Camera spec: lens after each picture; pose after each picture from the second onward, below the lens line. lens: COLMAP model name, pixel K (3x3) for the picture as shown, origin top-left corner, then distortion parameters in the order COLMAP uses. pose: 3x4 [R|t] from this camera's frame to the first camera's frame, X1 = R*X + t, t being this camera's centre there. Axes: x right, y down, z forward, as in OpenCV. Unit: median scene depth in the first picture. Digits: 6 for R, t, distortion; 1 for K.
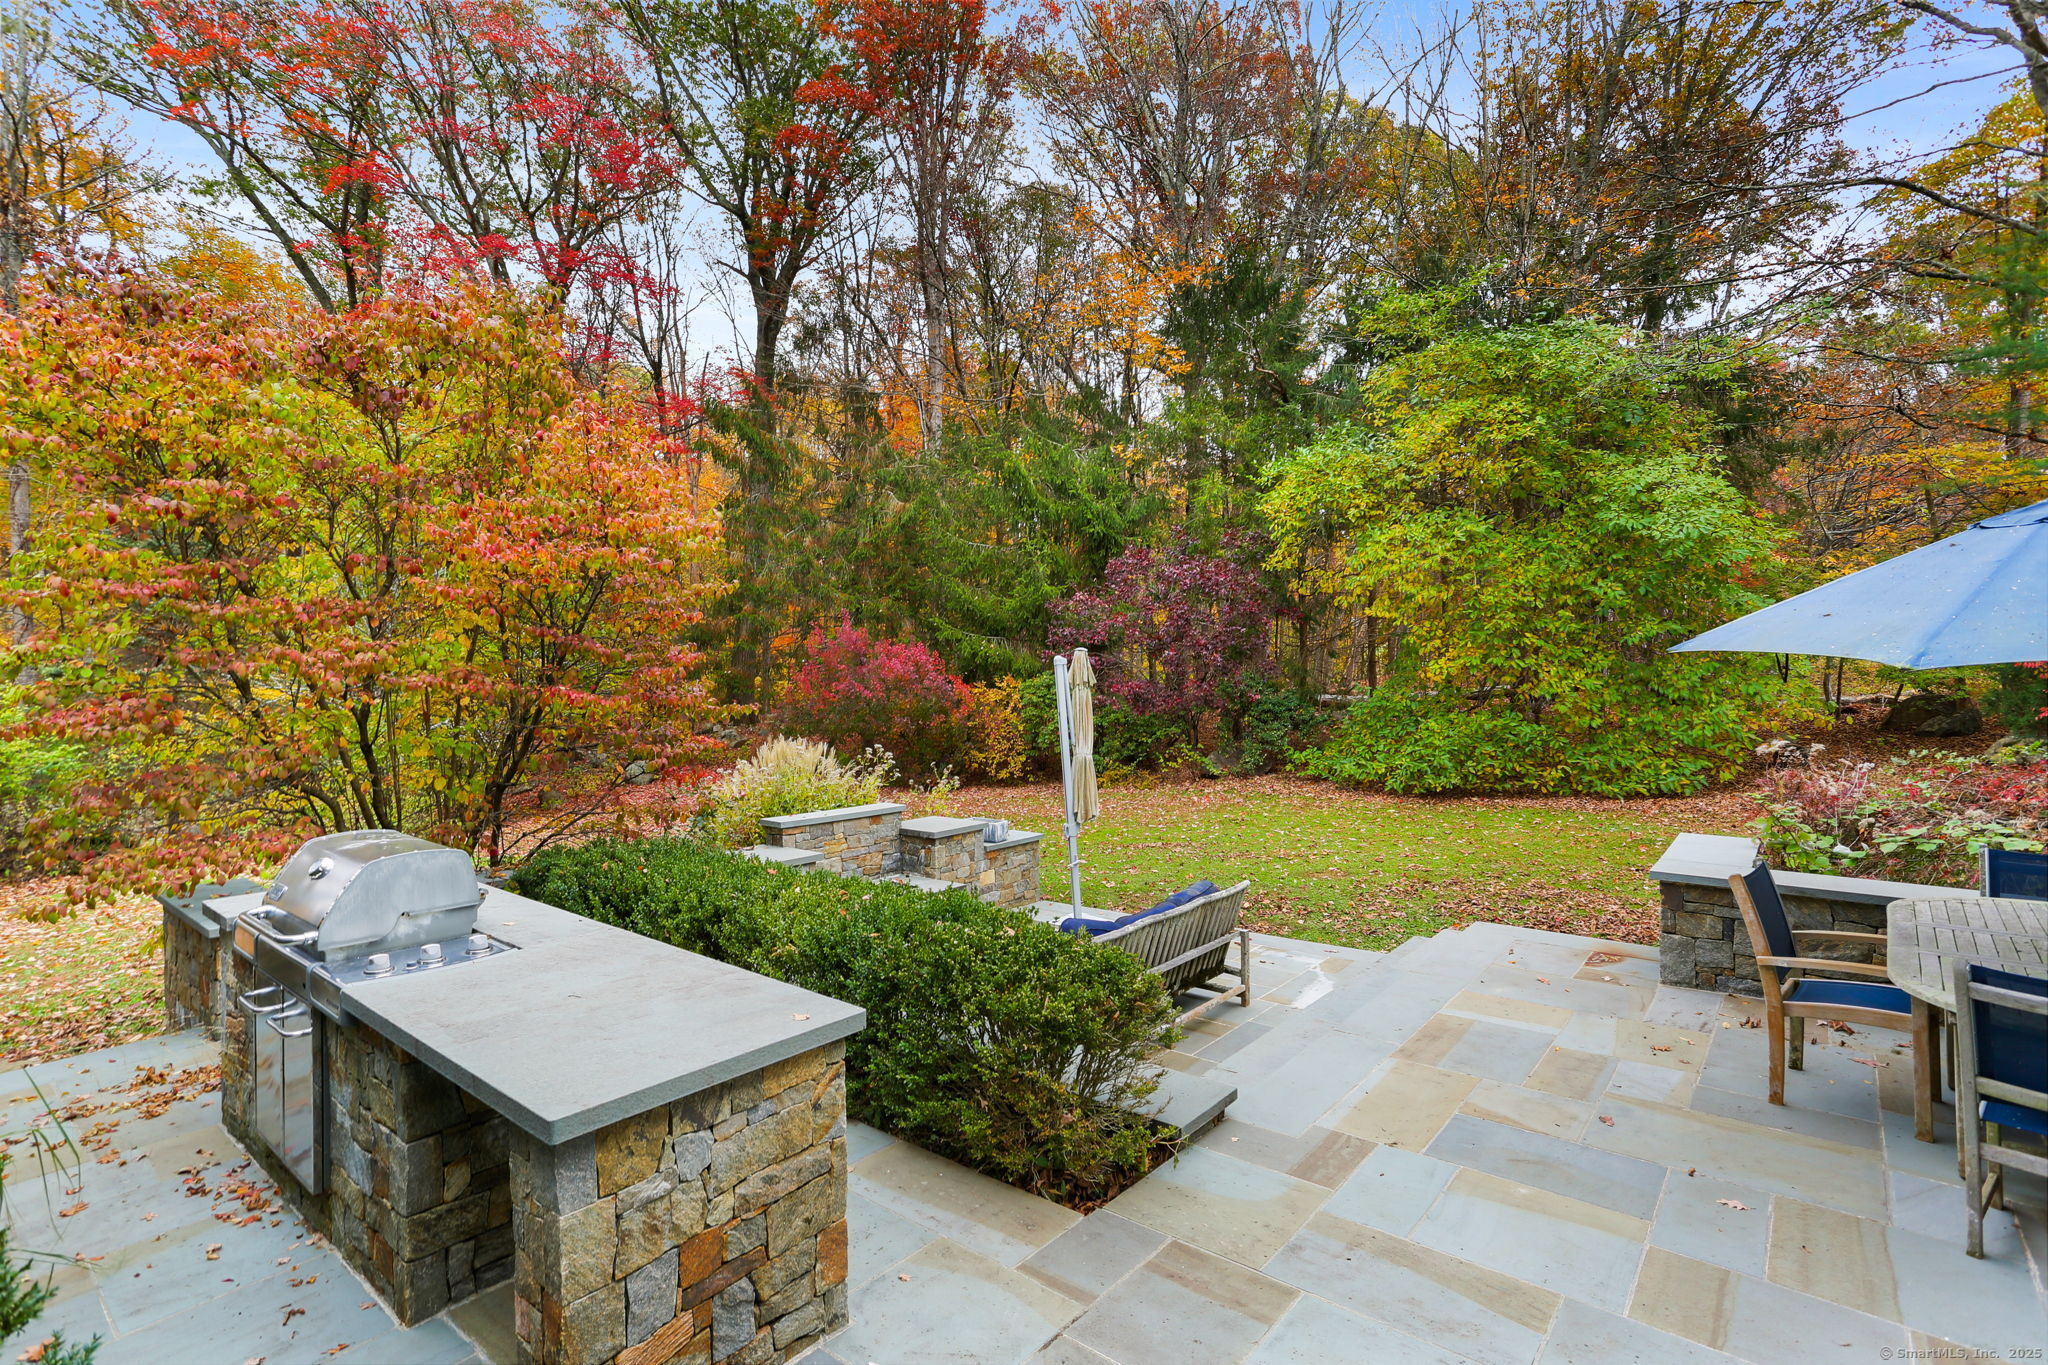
lens RADIAL K [[997.9, 0, 1003.0], [0, 997.9, 676.9], [0, 0, 1]] dist [0.000348, -0.000129]
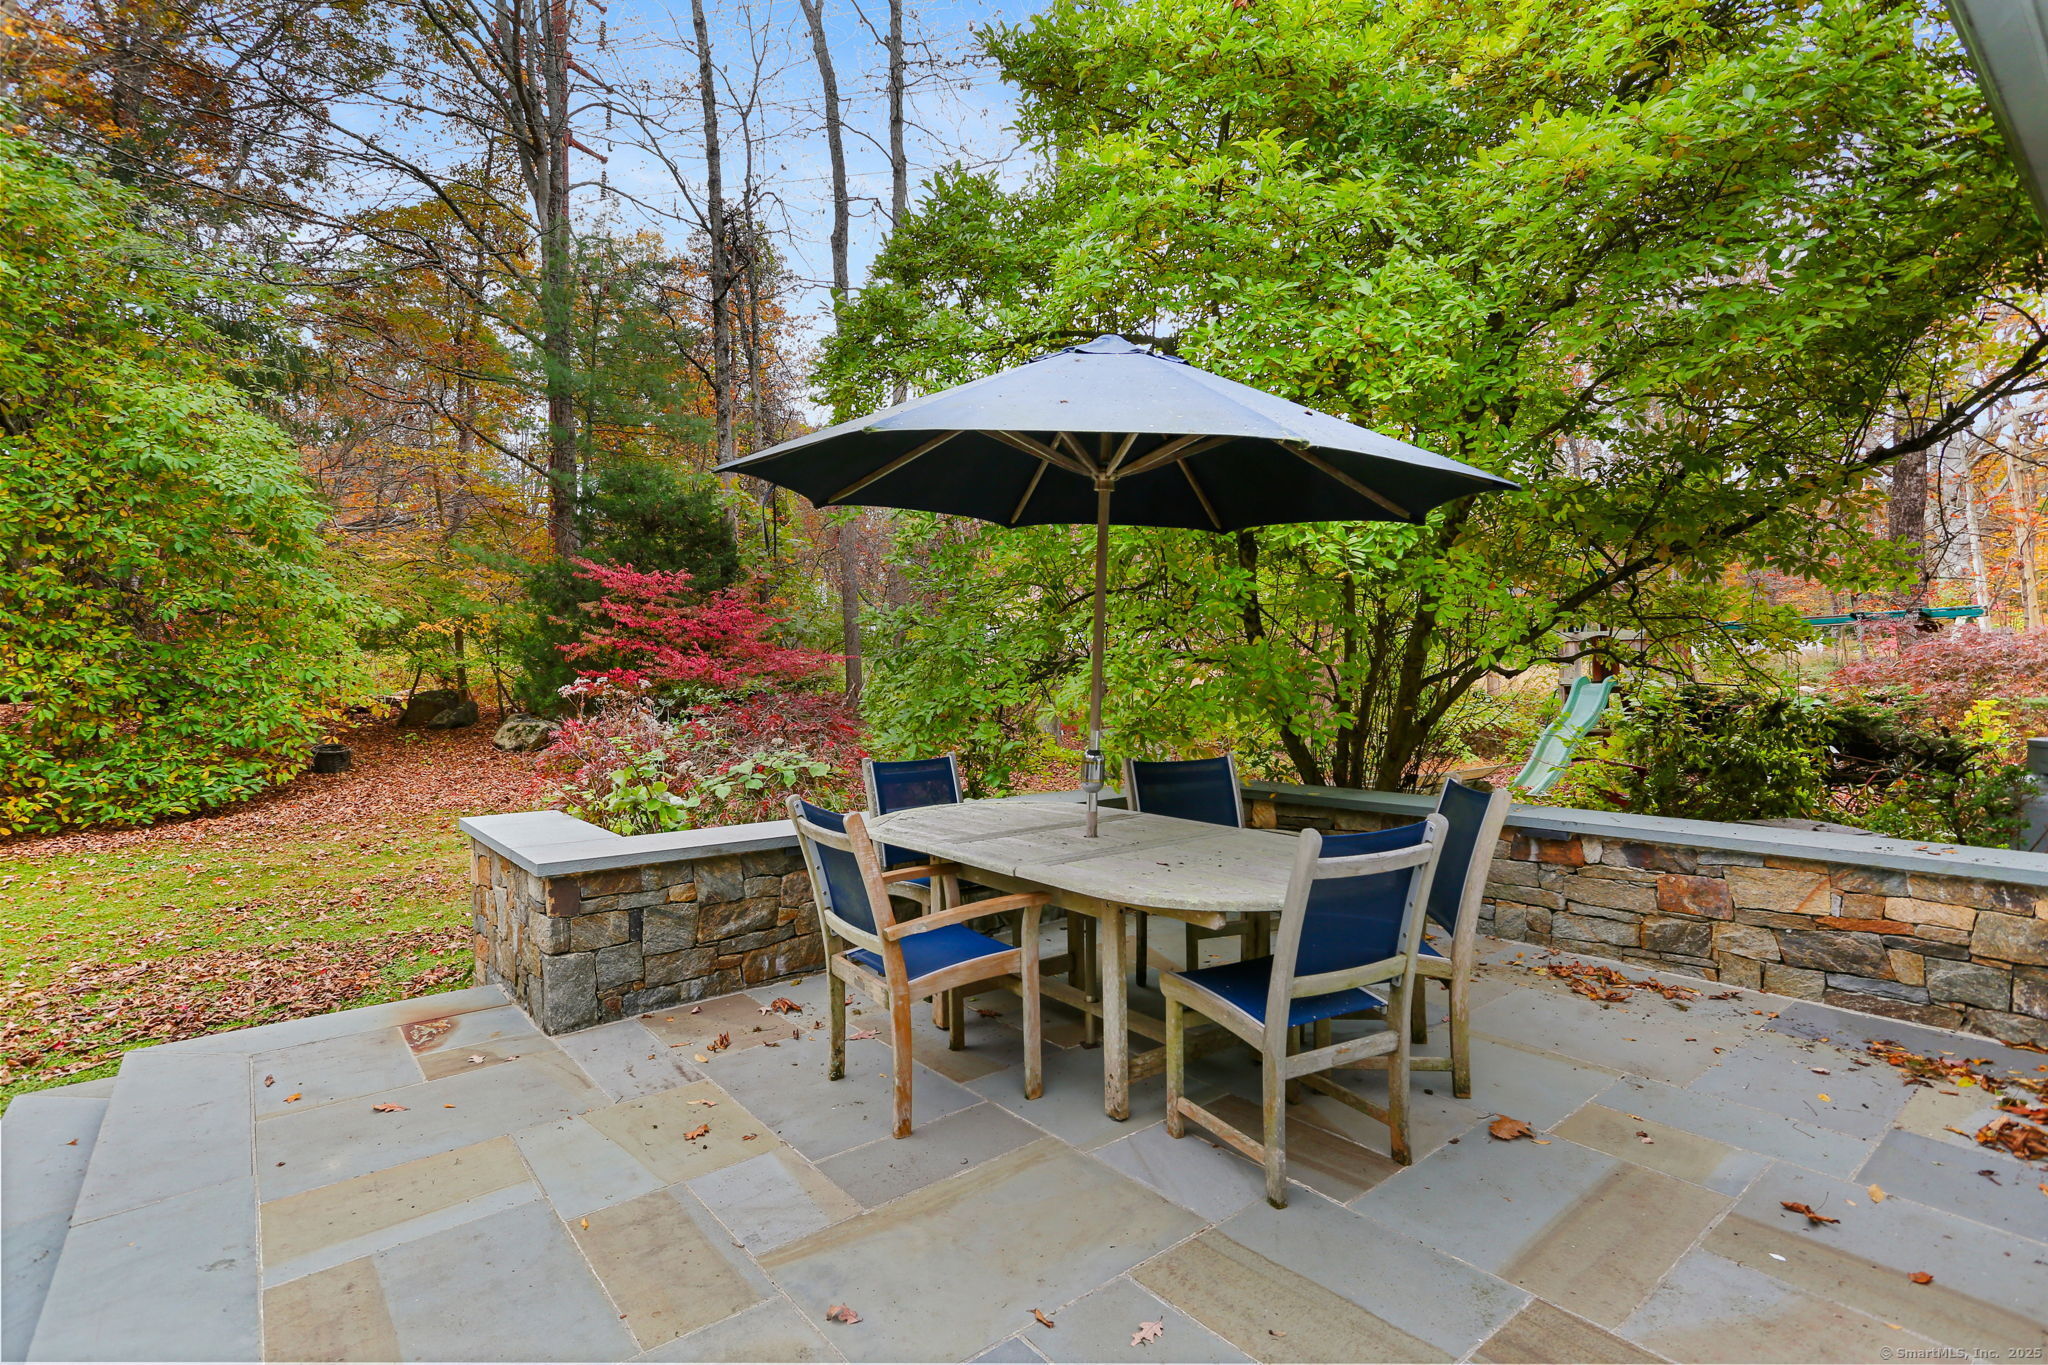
lens RADIAL K [[989.0, 0, 1024.0], [0, 989.0, 682.5], [0, 0, 1]] dist [-0.034680, 0.000190]
pose [[0.181723, -0.003429, 0.983344, 0.037891], [0.026959, 0.999635, -0.001496, 0.035633], [-0.982980, 0.026781, 0.181749, 0.235795]]
